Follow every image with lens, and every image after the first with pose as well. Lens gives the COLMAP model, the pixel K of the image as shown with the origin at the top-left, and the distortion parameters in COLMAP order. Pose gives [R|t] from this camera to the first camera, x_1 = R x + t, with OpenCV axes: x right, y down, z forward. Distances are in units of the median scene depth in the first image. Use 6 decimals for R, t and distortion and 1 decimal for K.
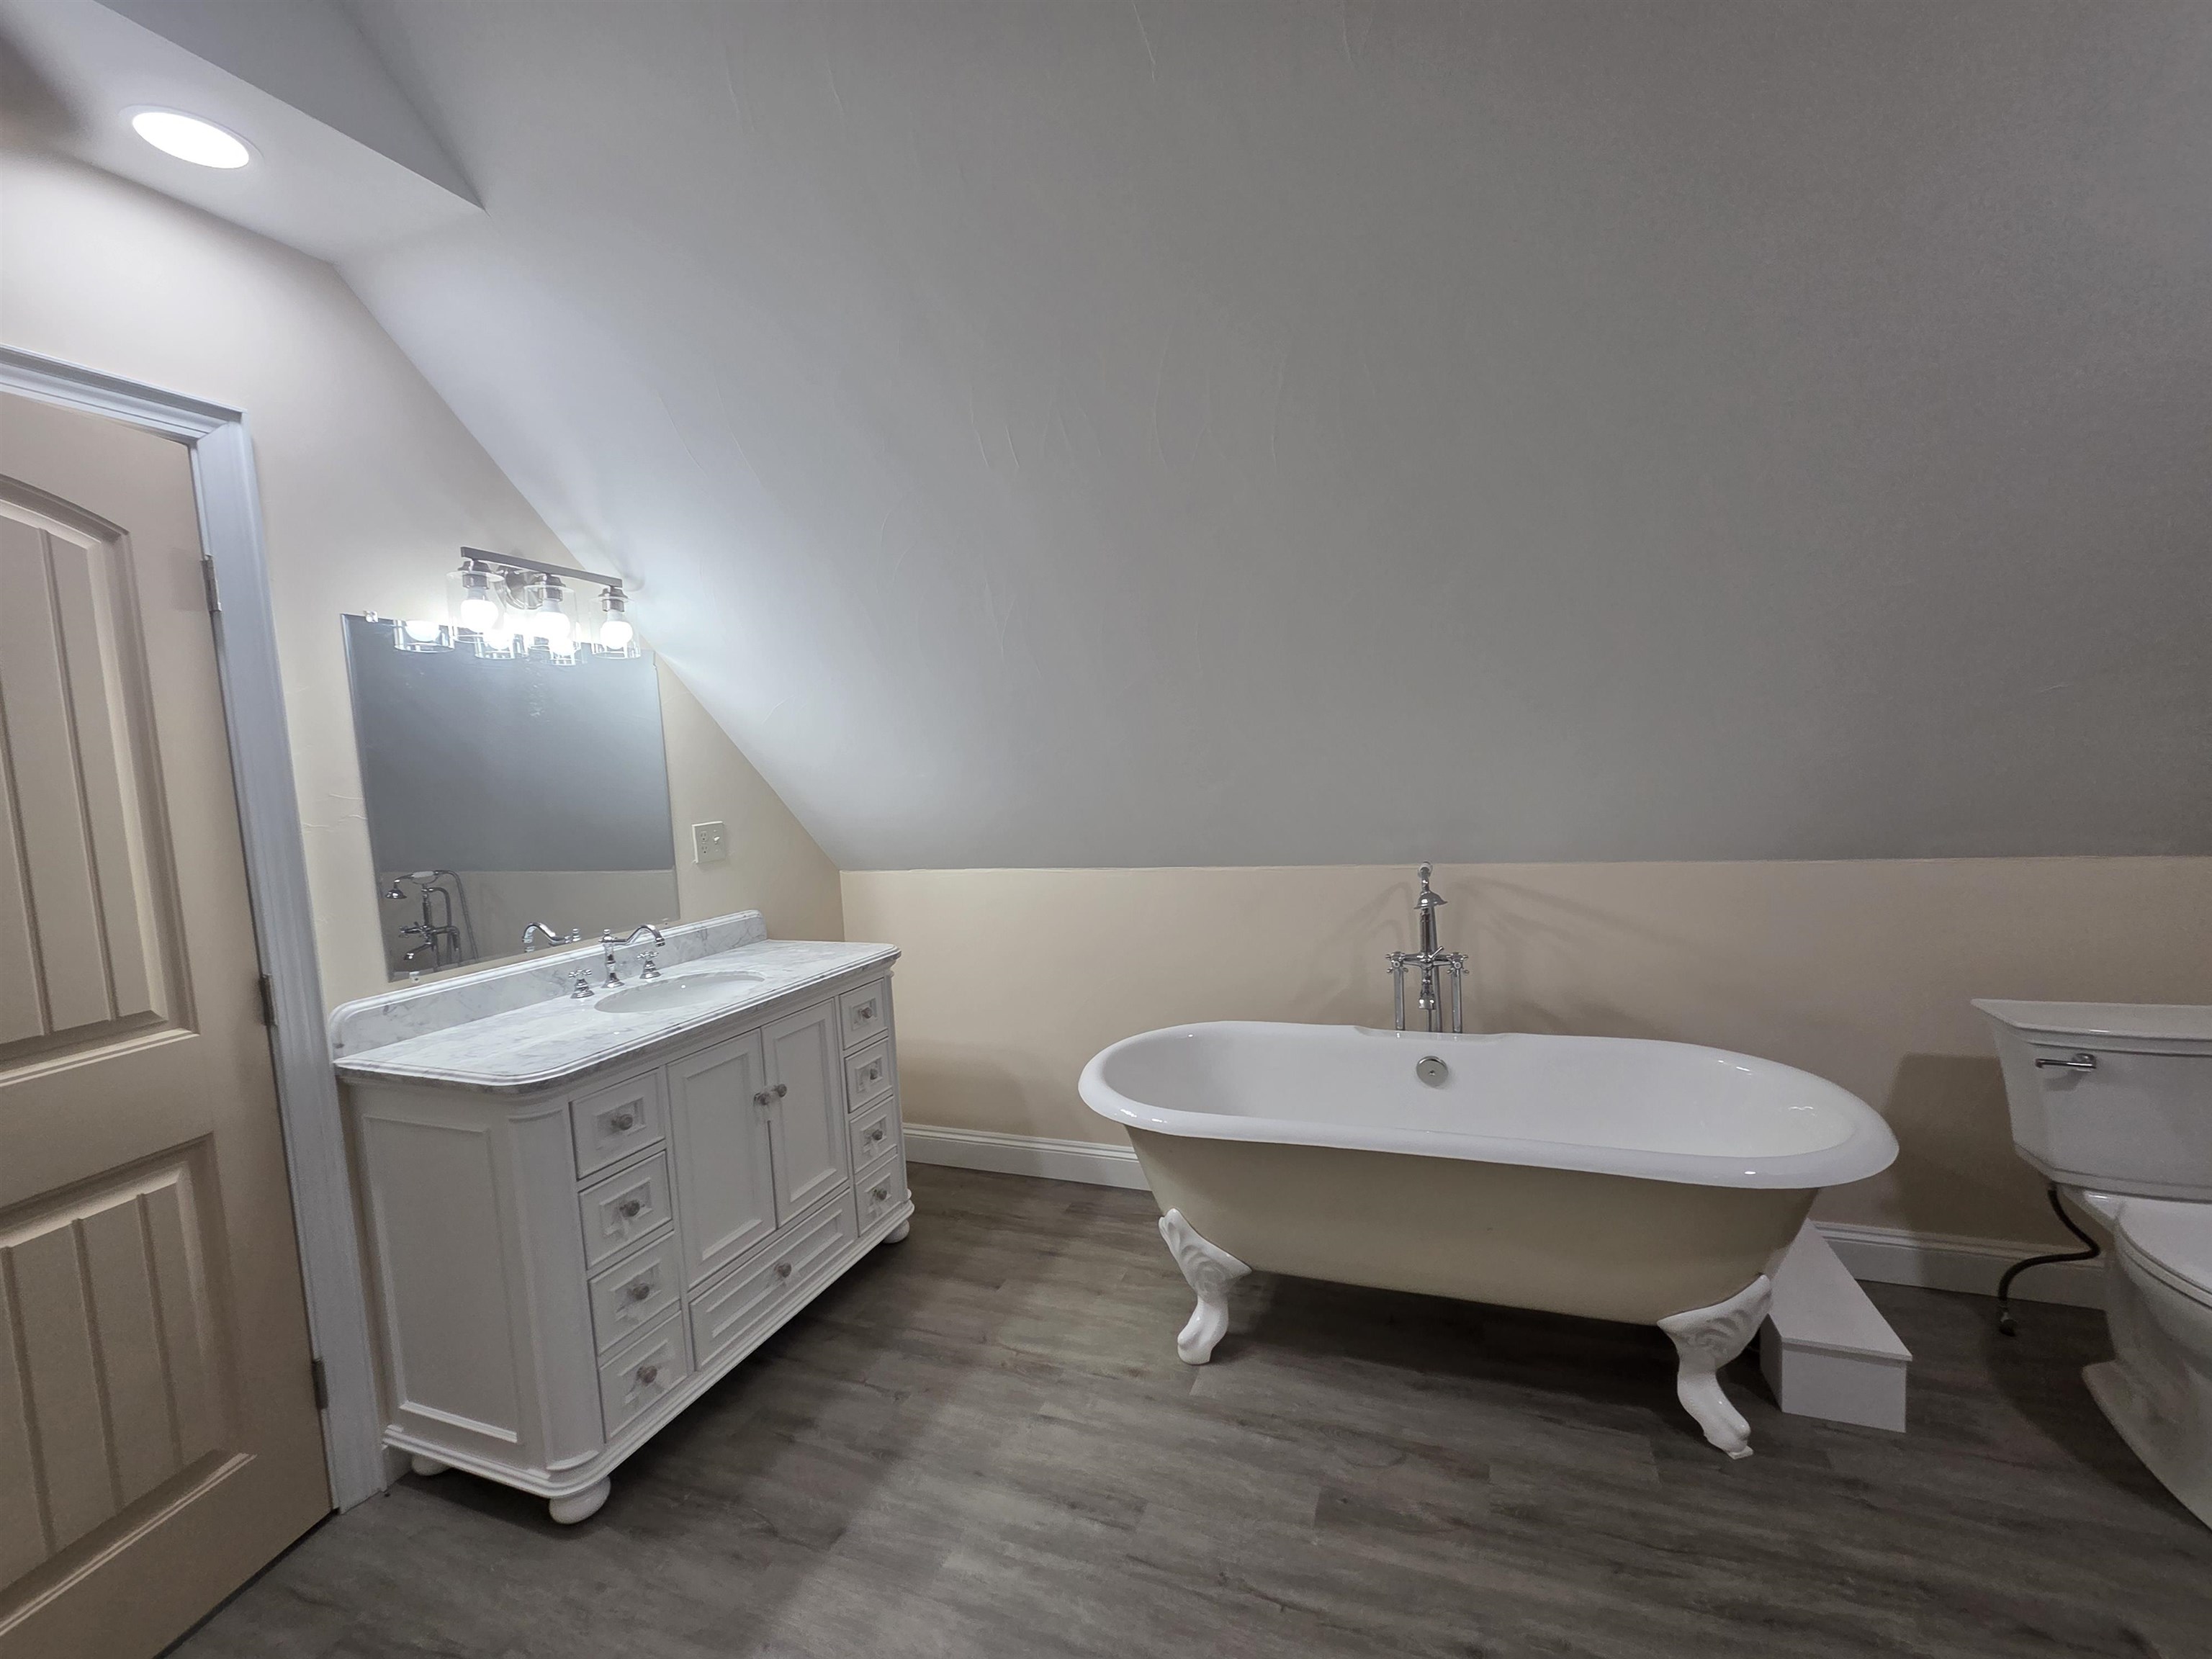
lens RADIAL K [[907.4, 0, 1116.5], [0, 907.4, 841.5], [0, 0, 1]] dist [0.001361, 0.001900]
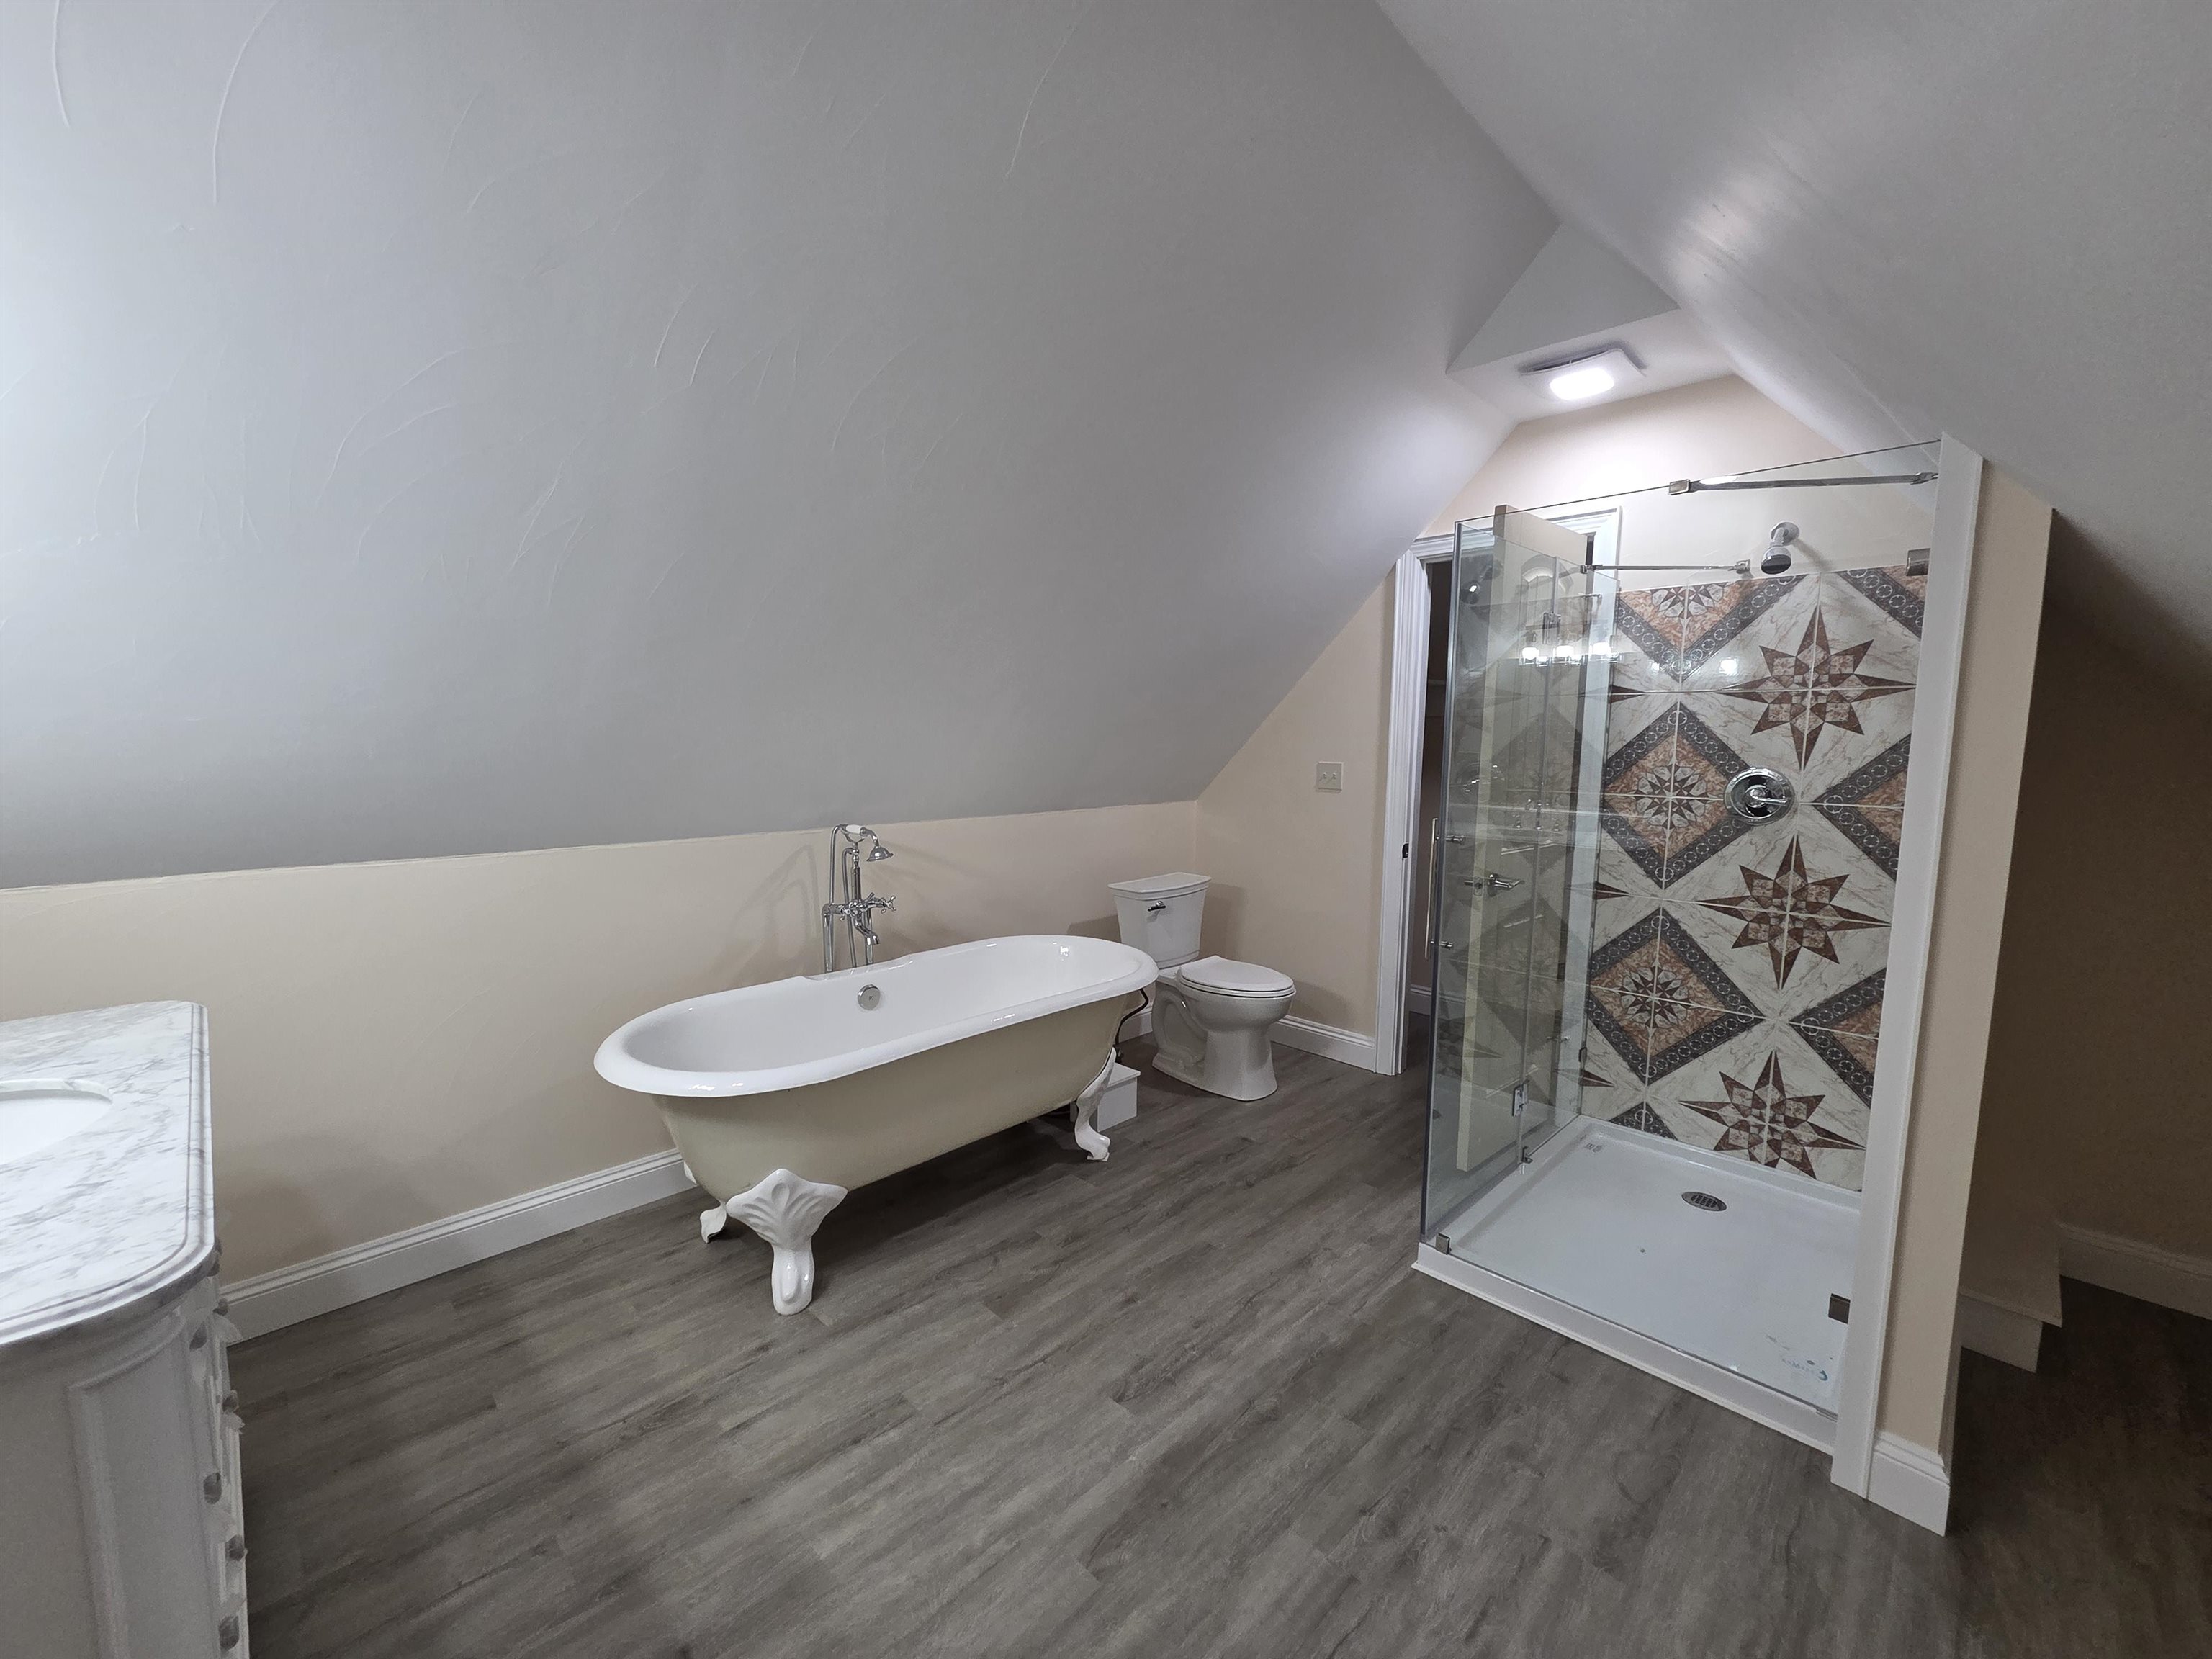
lens RADIAL K [[907.4, 0, 1109.0], [0, 907.4, 824.7], [0, 0, 1]] dist [0.001361, 0.001900]
pose [[0.406626, -0.035202, 0.912916, -0.738588], [0.048098, 0.998696, 0.017086, 0.023156], [-0.912328, 0.036962, 0.407790, 0.252058]]
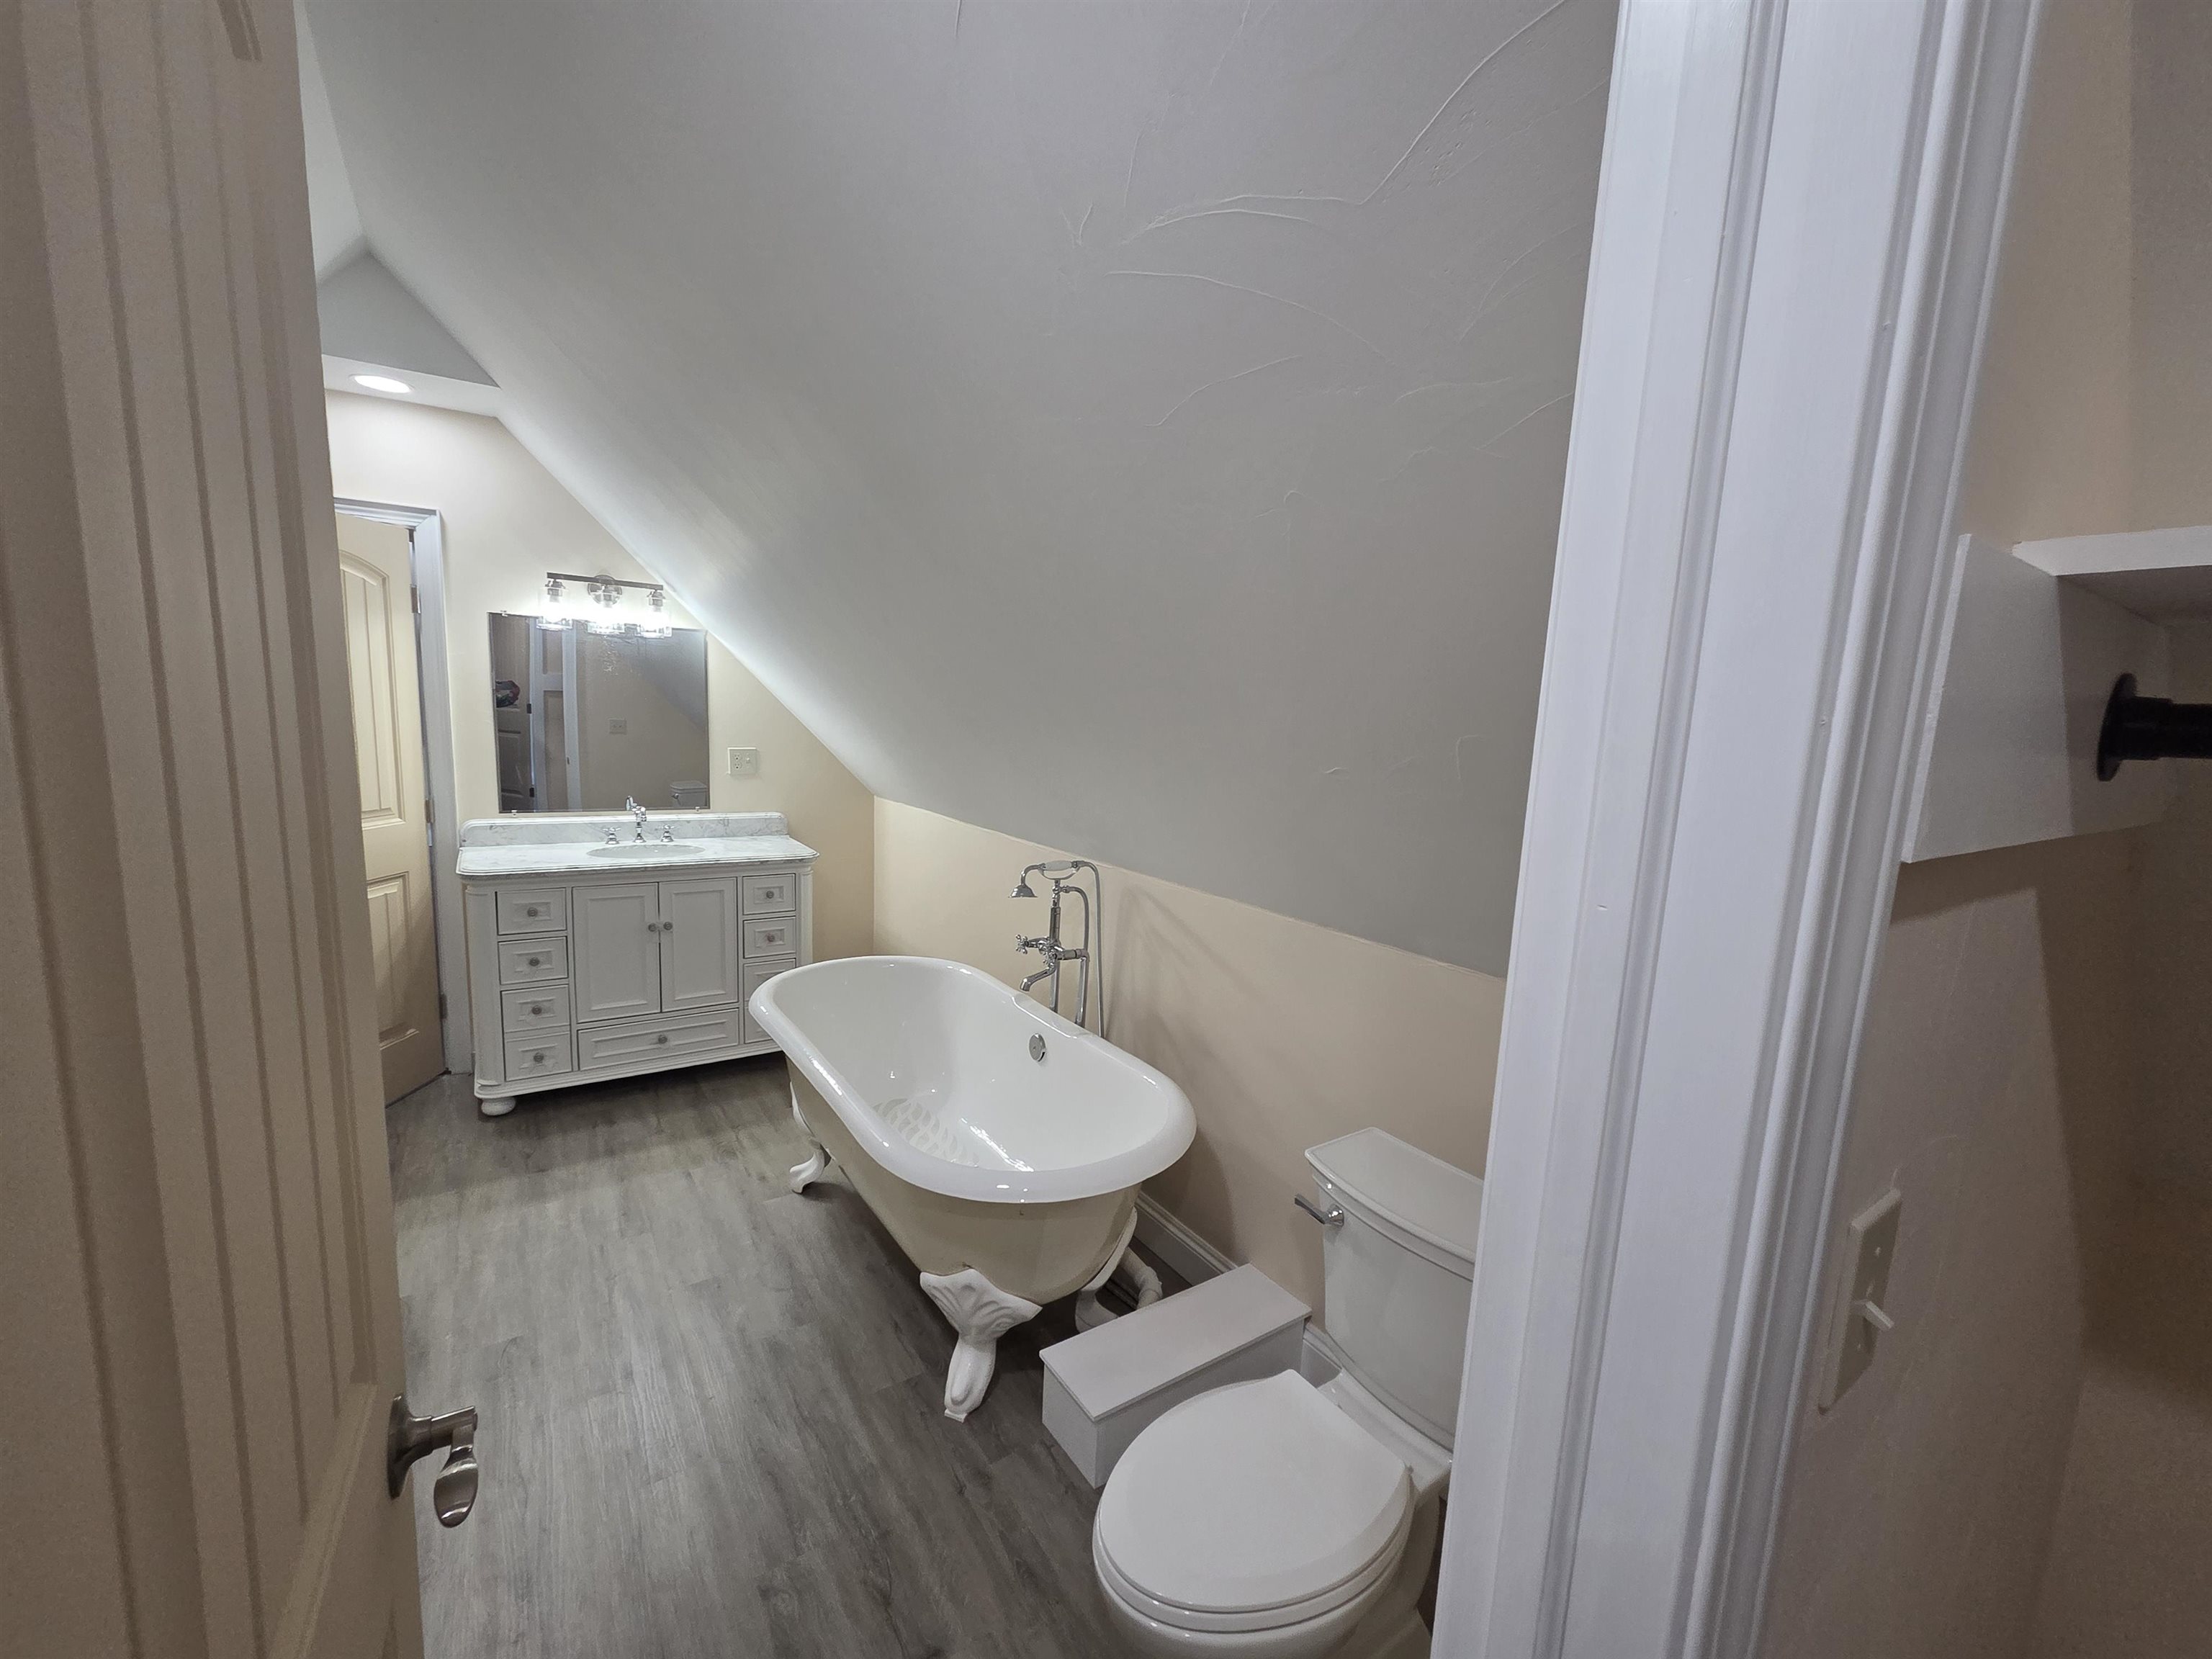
lens RADIAL K [[907.4, 0, 1109.9], [0, 907.4, 839.9], [0, 0, 1]] dist [0.001361, 0.001900]
pose [[0.813078, 0.170972, -0.556483, 1.192383], [-0.136135, 0.985238, 0.103795, -0.146230], [0.566014, -0.008637, 0.824350, 0.172718]]
